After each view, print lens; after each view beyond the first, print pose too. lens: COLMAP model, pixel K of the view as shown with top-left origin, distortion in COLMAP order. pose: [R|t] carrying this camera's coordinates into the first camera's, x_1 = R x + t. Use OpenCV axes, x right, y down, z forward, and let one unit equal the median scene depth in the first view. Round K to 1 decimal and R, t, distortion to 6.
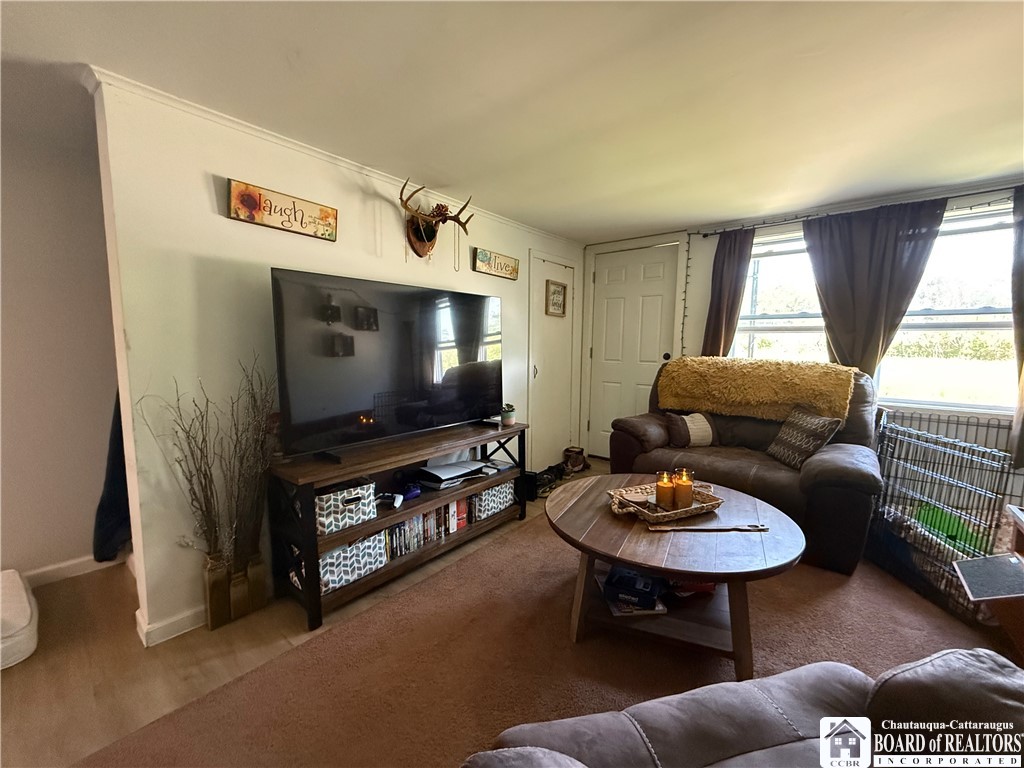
lens RADIAL K [[406.9, 0, 510.0], [0, 406.9, 384.6], [0, 0, 1]] dist [0.000278, -0.000456]
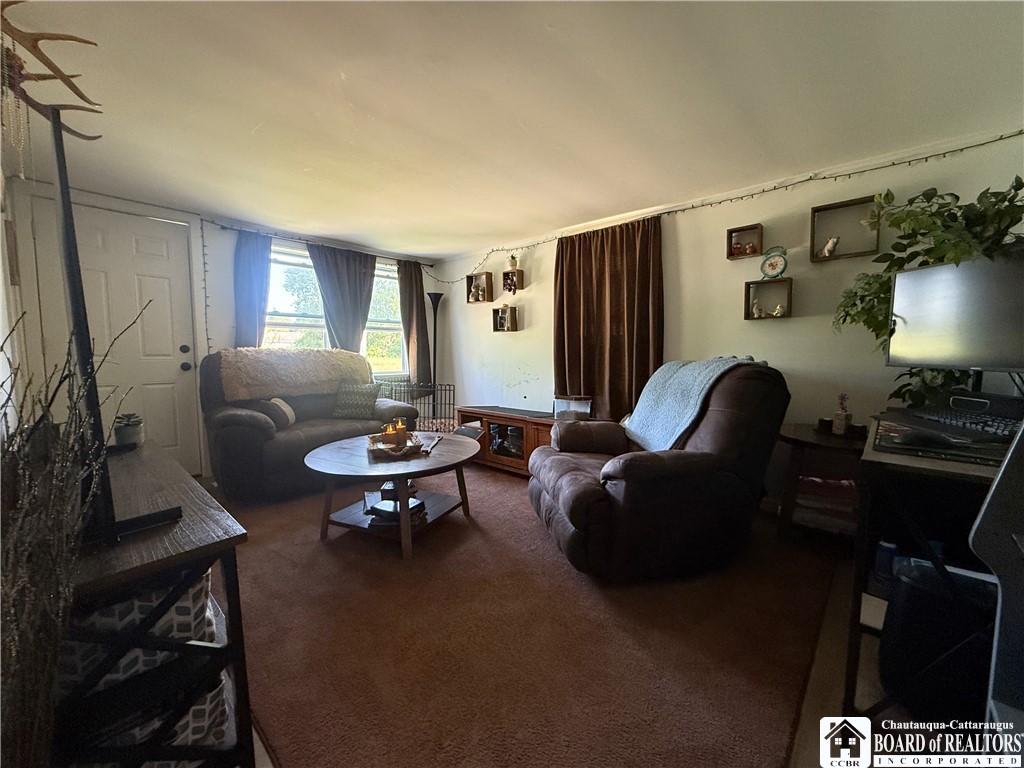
lens RADIAL K [[406.9, 0, 510.0], [0, 406.9, 384.6], [0, 0, 1]] dist [0.000278, -0.000456]
pose [[0.051497, -0.092008, 0.994426, -0.601031], [0.095229, 0.991662, 0.086821, -0.001181], [-0.994122, 0.090227, 0.059829, 0.309764]]
